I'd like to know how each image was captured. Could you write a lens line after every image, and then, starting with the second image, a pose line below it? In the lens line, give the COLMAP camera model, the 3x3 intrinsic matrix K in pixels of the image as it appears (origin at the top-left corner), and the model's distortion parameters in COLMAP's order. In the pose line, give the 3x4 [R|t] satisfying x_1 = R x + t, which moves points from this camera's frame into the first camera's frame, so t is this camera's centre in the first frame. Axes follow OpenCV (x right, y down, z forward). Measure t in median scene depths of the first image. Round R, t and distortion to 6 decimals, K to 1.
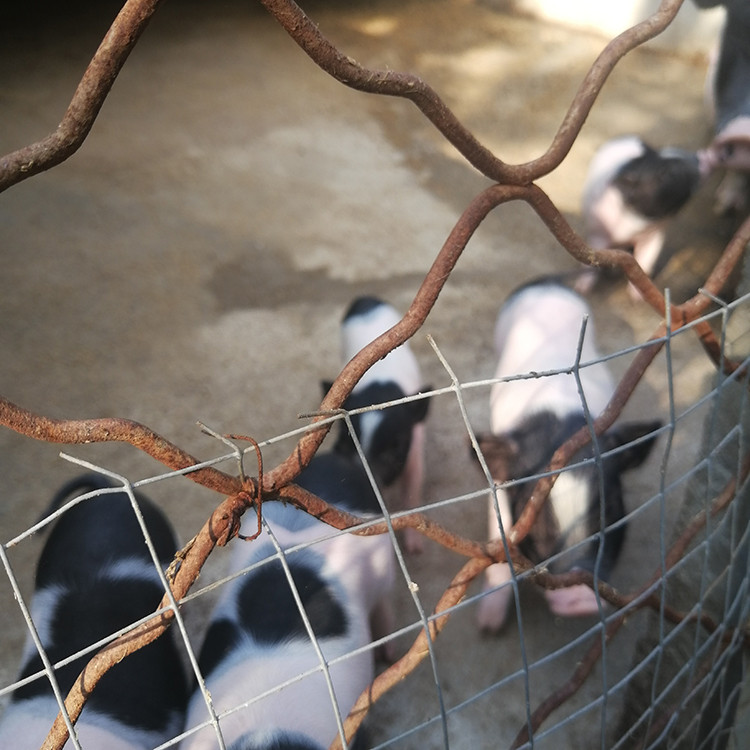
lens RADIAL K [[782.9, 0, 361.8], [0, 782.9, 354.4], [0, 0, 1]] dist [-0.062973, 0.004982]
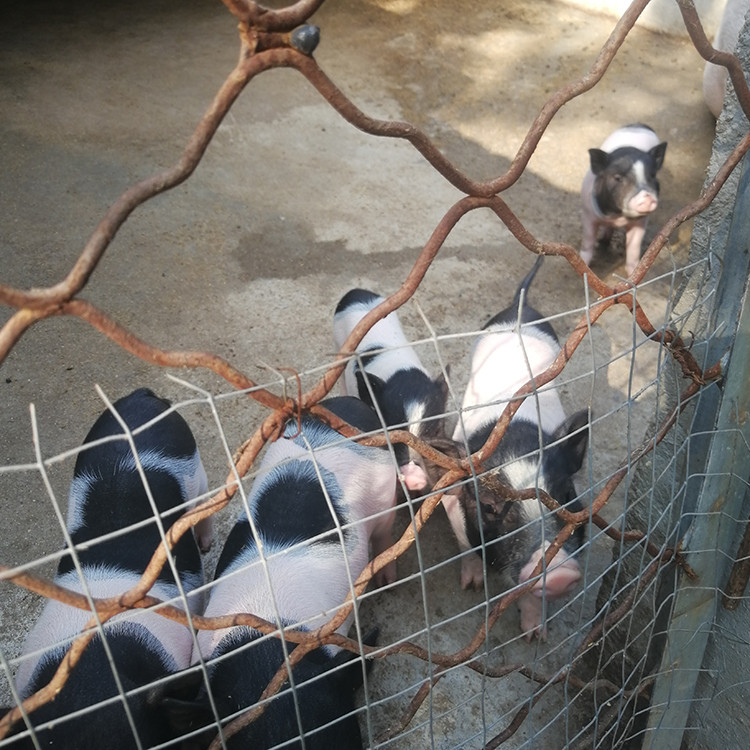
lens RADIAL K [[799.1, 0, 374.3], [0, 799.1, 359.9], [0, 0, 1]] dist [-0.061003, 0.113001]
pose [[0.999660, 0.025956, -0.002337, 0.013606], [-0.025832, 0.998741, 0.042991, 0.019951], [0.003450, -0.042916, 0.999073, -0.455225]]
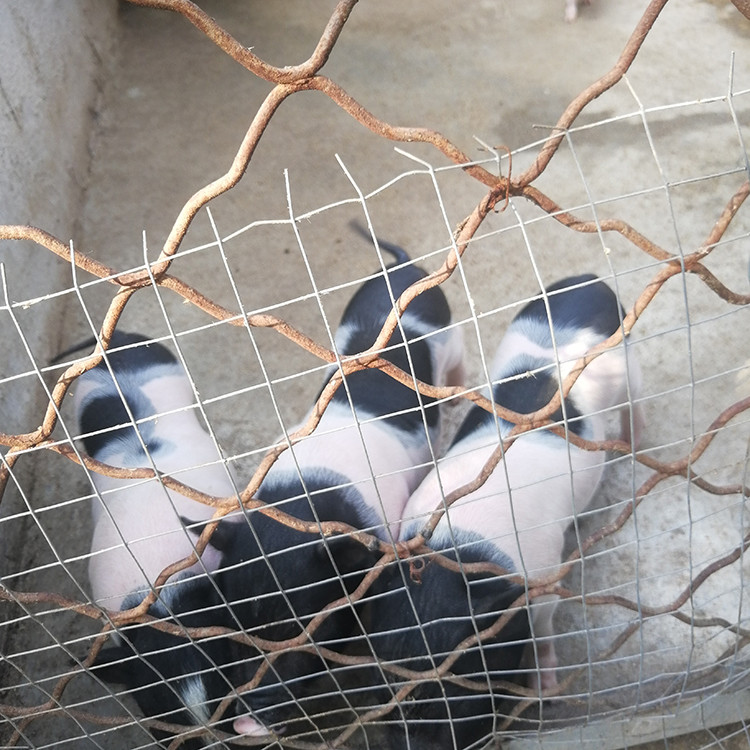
lens RADIAL K [[829.8, 0, 378.2], [0, 829.8, 381.6], [0, 0, 1]] dist [-0.030122, 0.047844]
pose [[0.943139, 0.072133, -0.324478, 0.184828], [-0.020067, 0.986745, 0.161030, 0.293482], [0.331793, -0.145363, 0.932086, -0.696229]]
